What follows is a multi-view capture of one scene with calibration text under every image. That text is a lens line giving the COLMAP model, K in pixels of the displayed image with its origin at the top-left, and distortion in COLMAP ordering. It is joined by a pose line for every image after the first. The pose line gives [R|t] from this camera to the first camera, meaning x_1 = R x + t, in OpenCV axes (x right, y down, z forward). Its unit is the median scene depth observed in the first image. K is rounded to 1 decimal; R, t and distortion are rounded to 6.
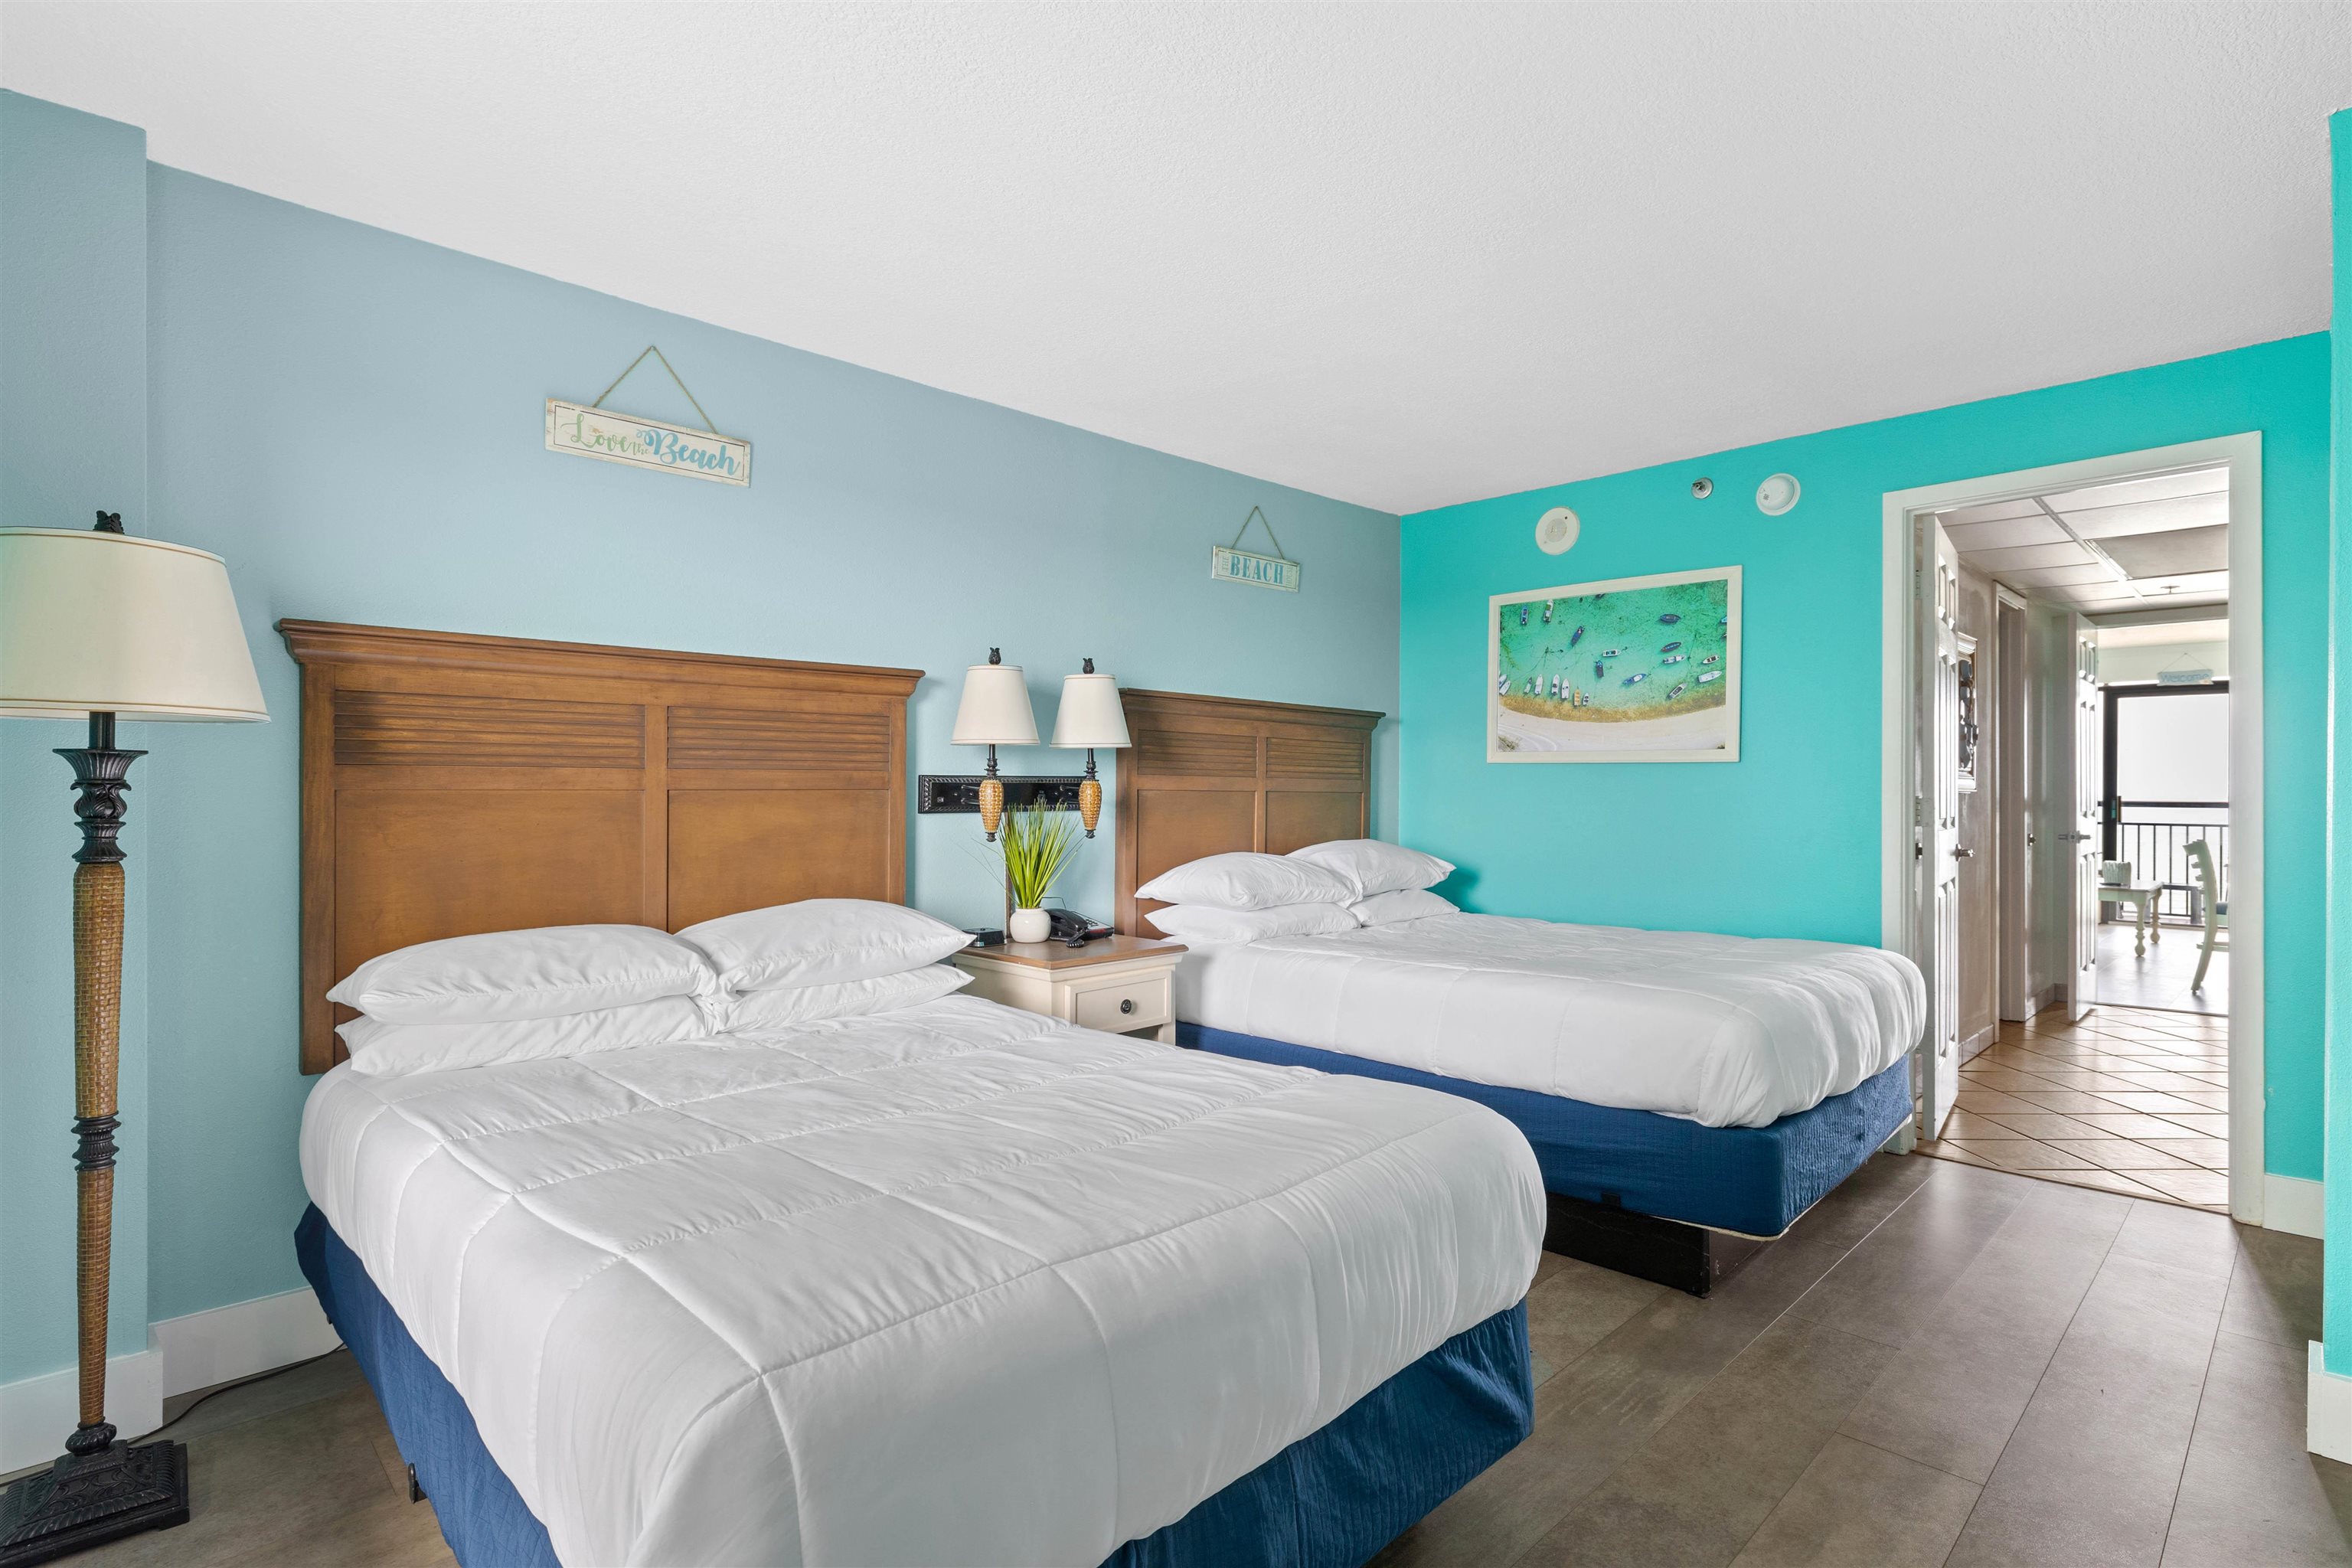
lens RADIAL K [[1152.1, 0, 1176.0], [0, 1152.1, 784.0], [0, 0, 1]] dist [-0.024926, 0.000011]
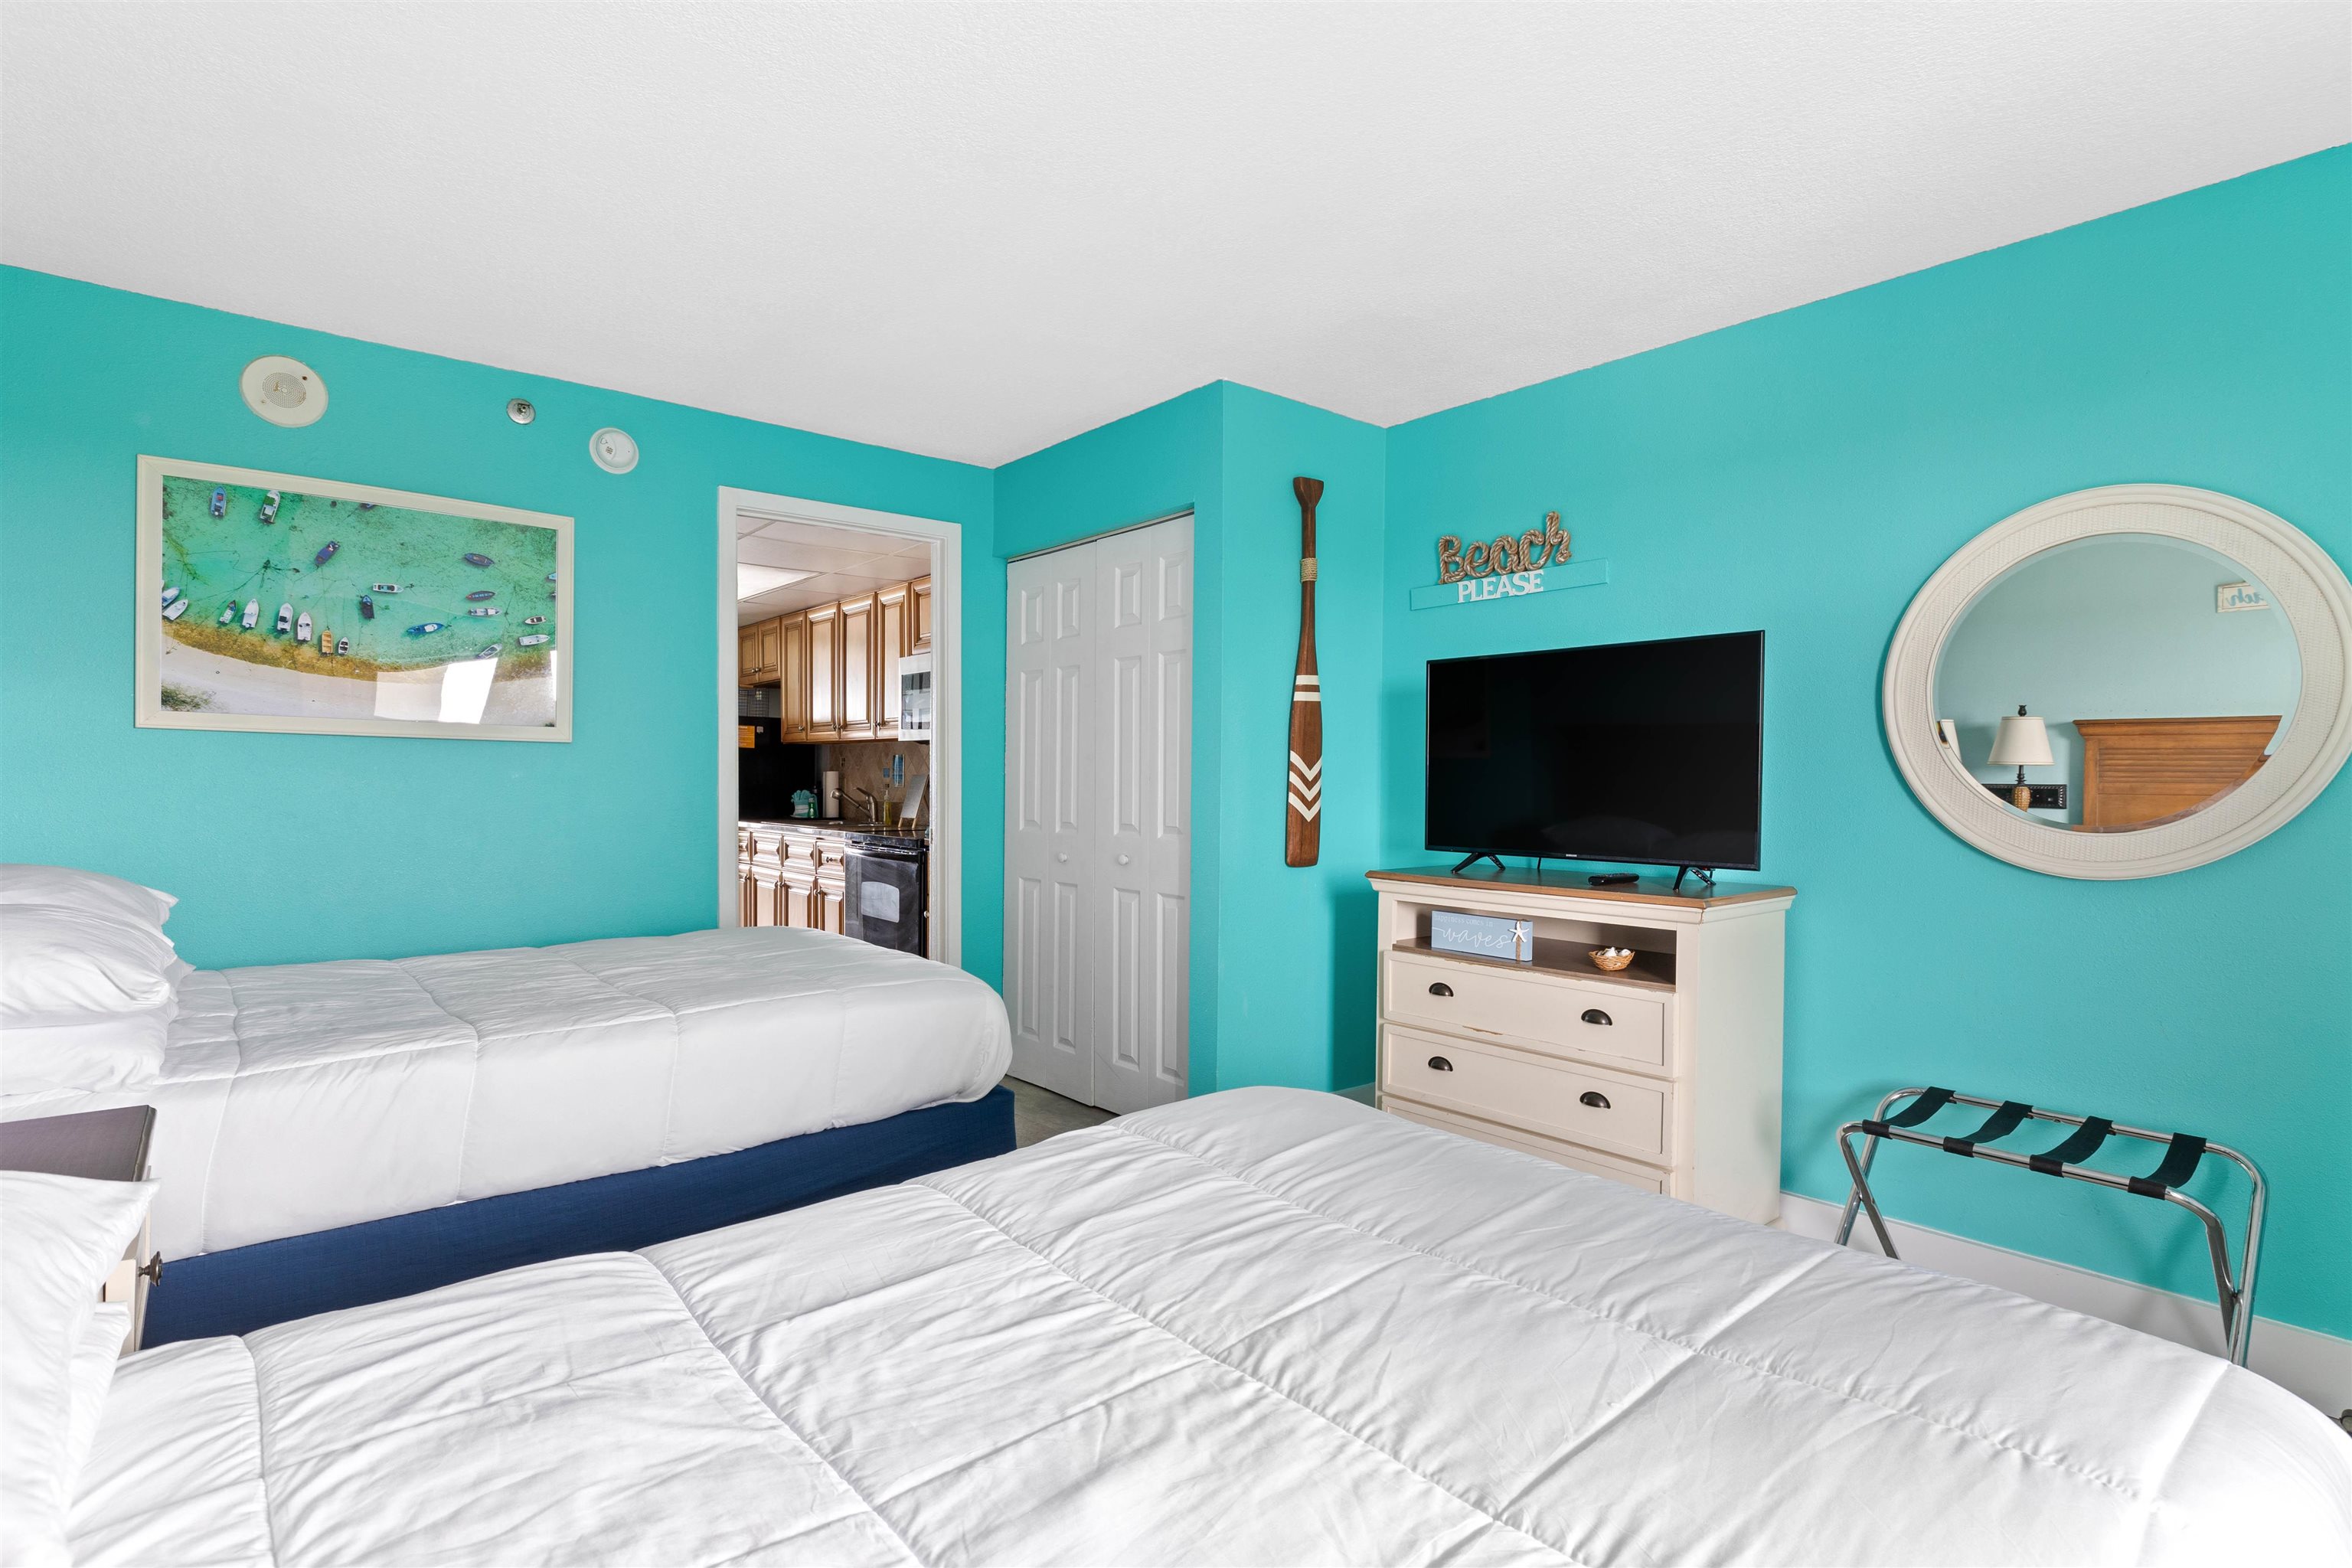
lens RADIAL K [[1181.2, 0, 1176.0], [0, 1181.2, 784.0], [0, 0, 1]] dist [0.003409, -0.000037]
pose [[0.064449, -0.002723, 0.997917, -0.346896], [-0.014168, 0.999893, 0.003643, 0.001909], [-0.997820, -0.014373, 0.064403, 0.440677]]
